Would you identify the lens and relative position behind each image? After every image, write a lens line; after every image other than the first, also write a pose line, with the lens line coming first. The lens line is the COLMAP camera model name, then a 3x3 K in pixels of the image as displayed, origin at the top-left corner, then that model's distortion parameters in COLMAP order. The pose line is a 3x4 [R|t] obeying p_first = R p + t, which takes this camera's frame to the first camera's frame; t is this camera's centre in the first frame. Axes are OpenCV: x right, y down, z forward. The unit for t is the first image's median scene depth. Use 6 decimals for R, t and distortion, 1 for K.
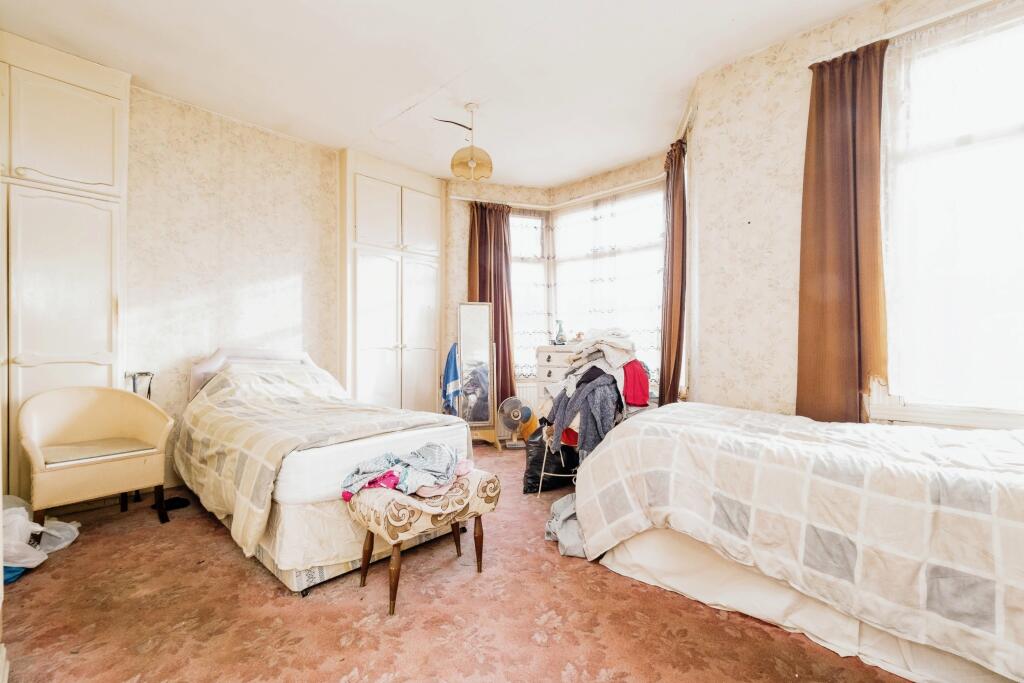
lens RADIAL K [[439.6, 0, 519.1], [0, 439.6, 347.6], [0, 0, 1]] dist [-0.003092, -0.000272]
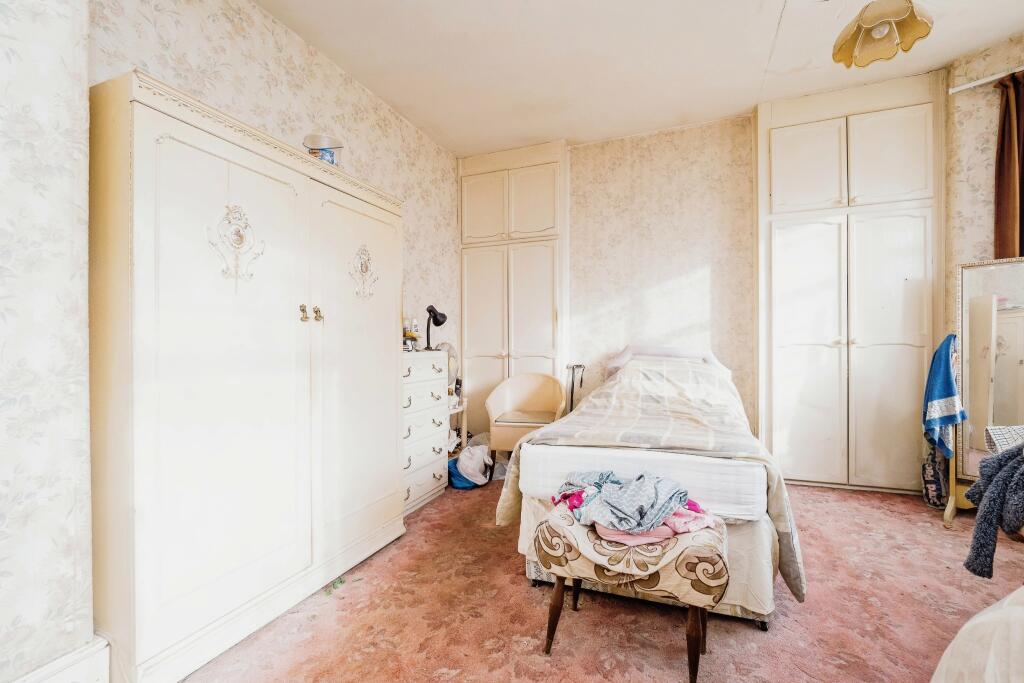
lens RADIAL K [[439.6, 0, 519.1], [0, 439.6, 347.6], [0, 0, 1]] dist [-0.003092, -0.000272]
pose [[0.372179, -0.002268, -0.928158, 0.260633], [0.007991, 0.999968, 0.000761, 0.002555], [0.928127, -0.007700, 0.372185, 0.334921]]
